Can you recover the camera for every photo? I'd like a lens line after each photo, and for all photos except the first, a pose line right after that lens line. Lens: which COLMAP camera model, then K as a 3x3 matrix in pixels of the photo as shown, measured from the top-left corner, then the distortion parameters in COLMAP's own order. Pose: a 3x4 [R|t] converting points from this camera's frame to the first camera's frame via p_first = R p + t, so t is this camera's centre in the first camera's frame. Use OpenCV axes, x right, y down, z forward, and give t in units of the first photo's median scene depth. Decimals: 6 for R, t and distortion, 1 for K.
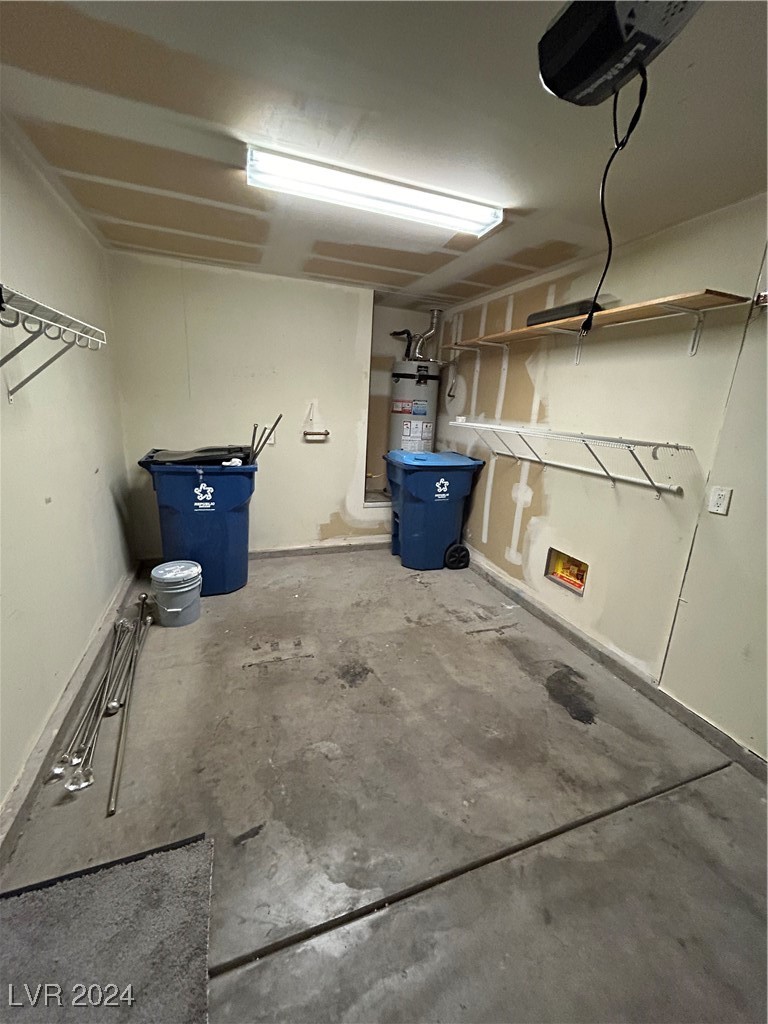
lens RADIAL K [[413.0, 0, 387.2], [0, 413.0, 508.2], [0, 0, 1]] dist [0.000168, 0.000045]
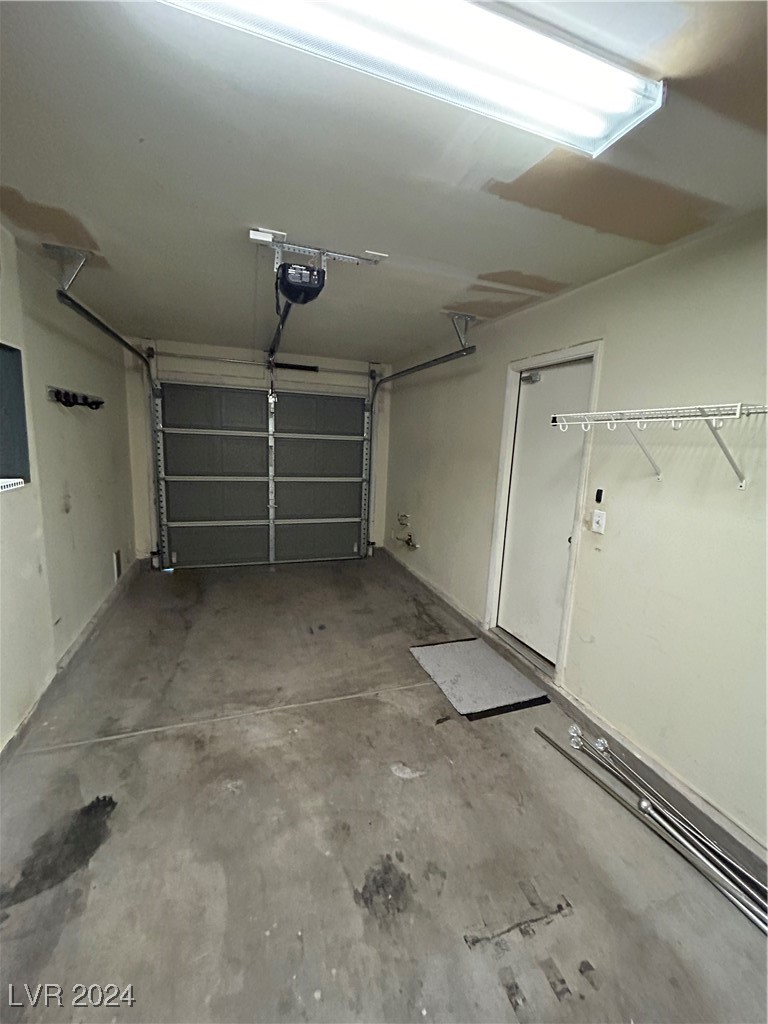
lens RADIAL K [[413.0, 0, 387.2], [0, 413.0, 508.2], [0, 0, 1]] dist [0.000168, 0.000045]
pose [[-0.995064, -0.099223, 0.001413, -0.029448], [-0.089847, 0.906903, 0.411649, -0.410246], [-0.042127, 0.409490, -0.911341, 1.469860]]
